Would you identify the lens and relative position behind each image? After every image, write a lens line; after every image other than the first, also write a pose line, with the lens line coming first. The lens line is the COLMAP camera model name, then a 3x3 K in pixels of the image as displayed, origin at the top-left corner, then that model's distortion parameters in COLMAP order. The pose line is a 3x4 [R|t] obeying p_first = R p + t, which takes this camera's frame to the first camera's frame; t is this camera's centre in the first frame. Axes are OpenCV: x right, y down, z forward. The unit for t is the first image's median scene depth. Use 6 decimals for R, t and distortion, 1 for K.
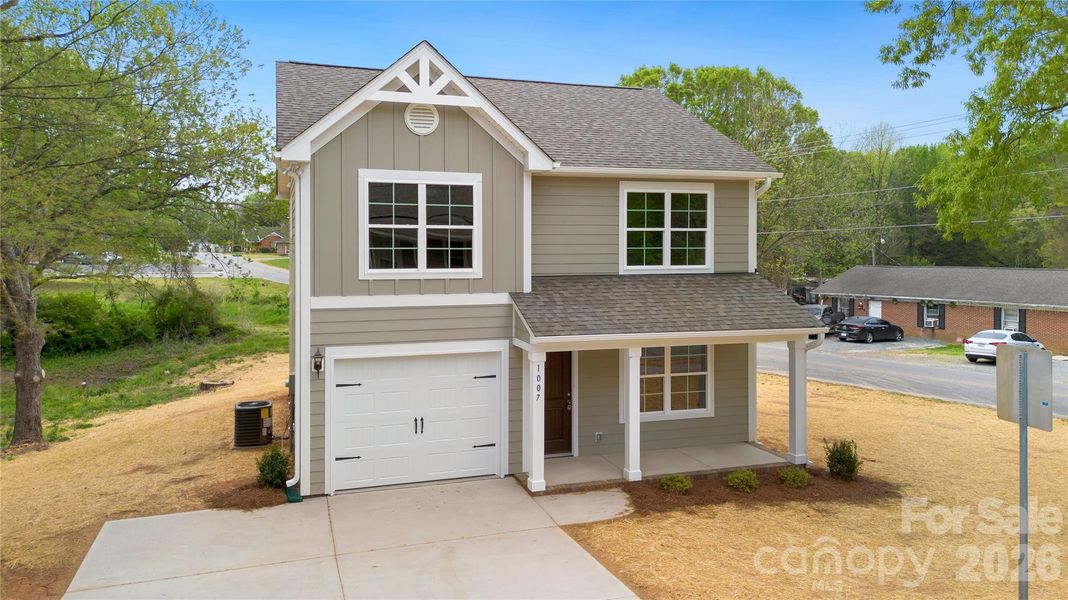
lens RADIAL K [[788.1, 0, 535.0], [0, 788.1, 248.0], [0, 0, 1]] dist [0.098153, -0.132603]
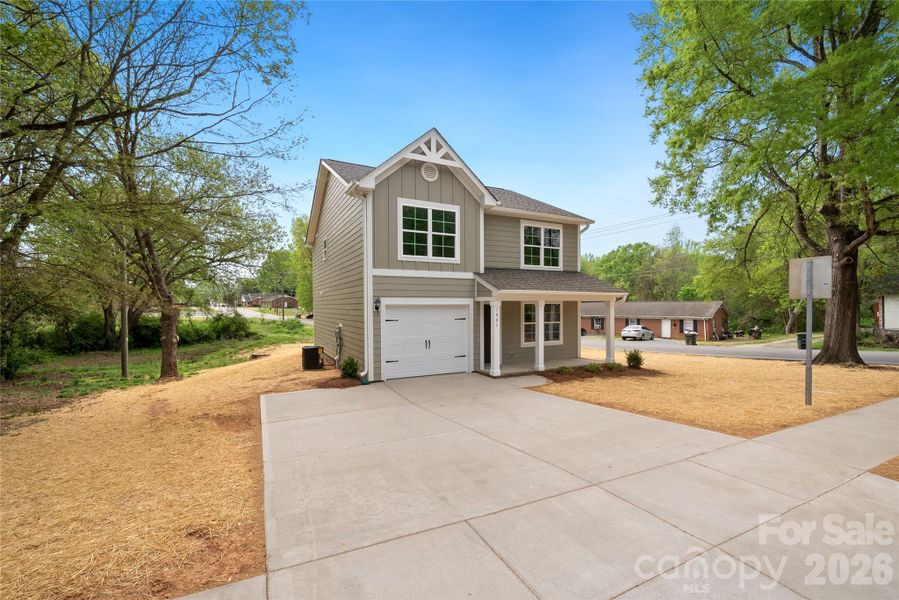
lens RADIAL K [[385.9, 0, 448.1], [0, 385.9, 304.5], [0, 0, 1]] dist [-0.001283, 0.000094]
pose [[0.989565, -0.008291, 0.143847, -0.224601], [0.008639, 0.999961, -0.001790, 0.134350], [-0.143826, 0.003014, 0.989598, 0.125301]]
